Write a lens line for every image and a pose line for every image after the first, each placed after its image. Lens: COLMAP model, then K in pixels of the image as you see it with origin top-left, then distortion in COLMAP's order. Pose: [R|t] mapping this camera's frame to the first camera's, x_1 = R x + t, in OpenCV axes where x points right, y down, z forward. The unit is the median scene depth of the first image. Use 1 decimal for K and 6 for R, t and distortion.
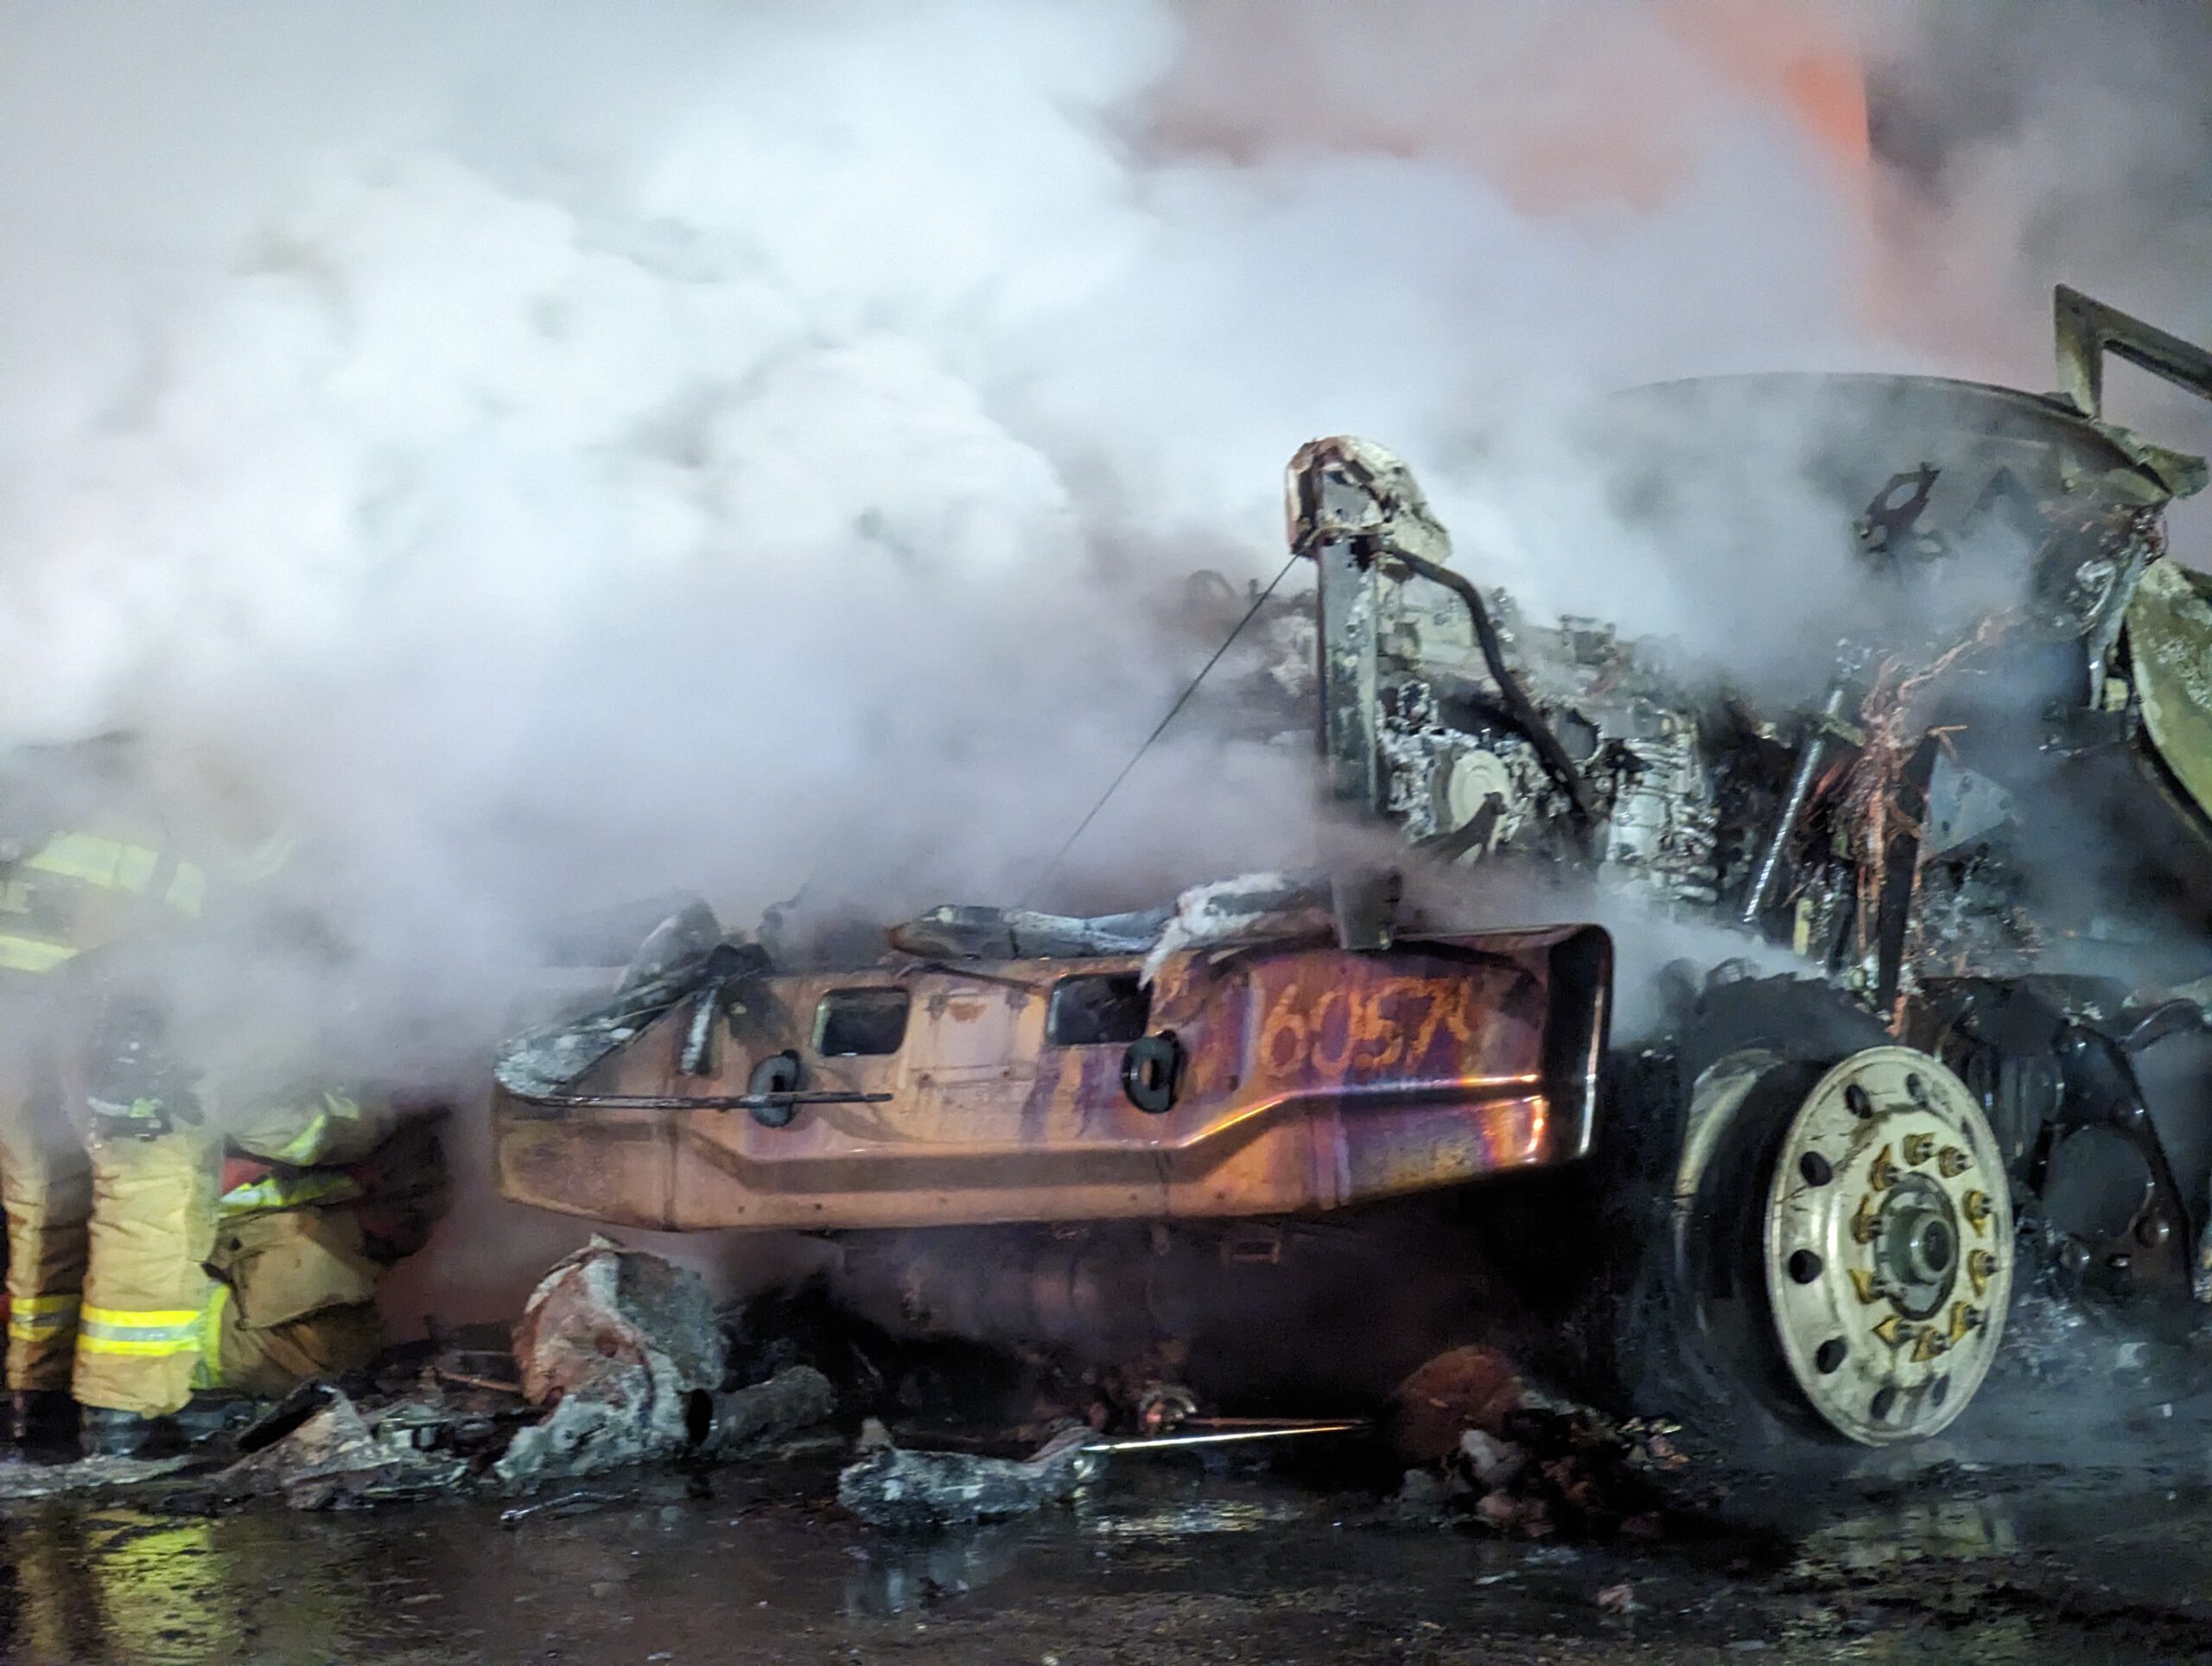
lens RADIAL K [[6091.1, 0, 1134.0], [0, 6091.1, 866.1], [0, 0, 1]] dist [0.153463, 0.000000]
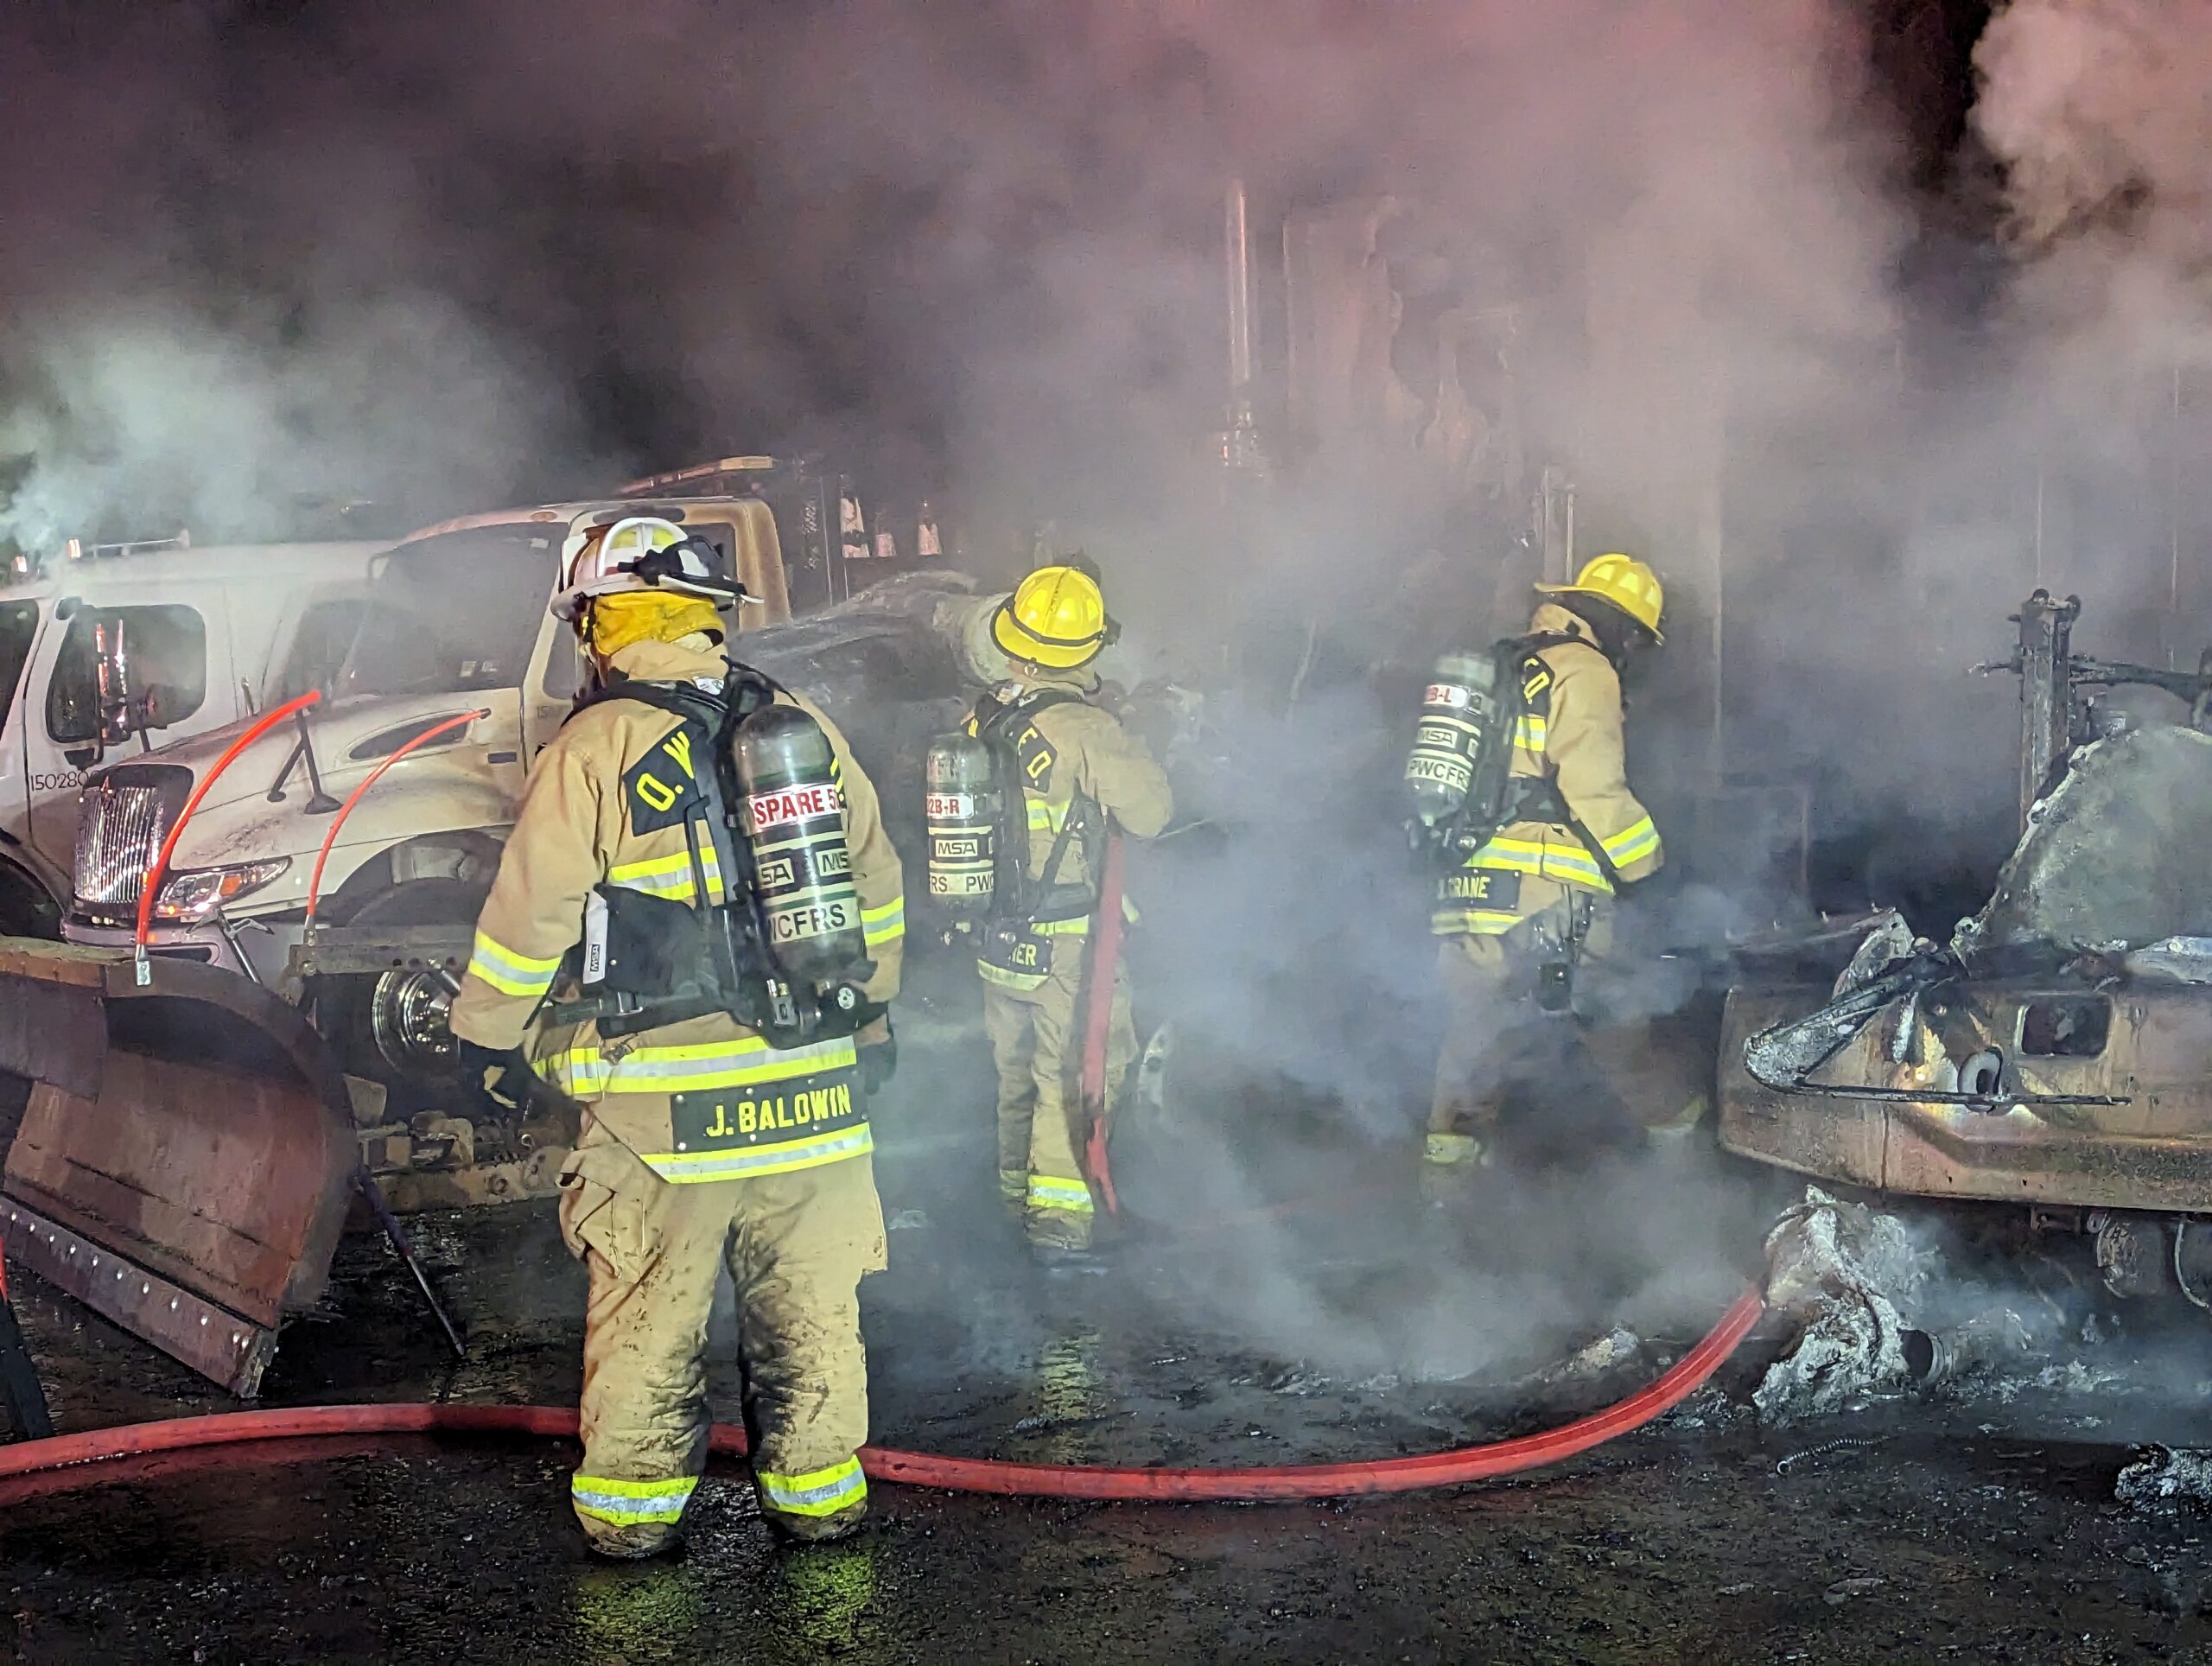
lens RADIAL K [[2833.7, 0, 1102.4], [0, 2833.7, 809.5], [0, 0, 1]] dist [0.038249, 0.000000]
pose [[0.967957, -0.007887, -0.250993, -0.085541], [0.006865, 0.999964, -0.004947, -0.014772], [0.251023, 0.003065, 0.967976, 0.421666]]
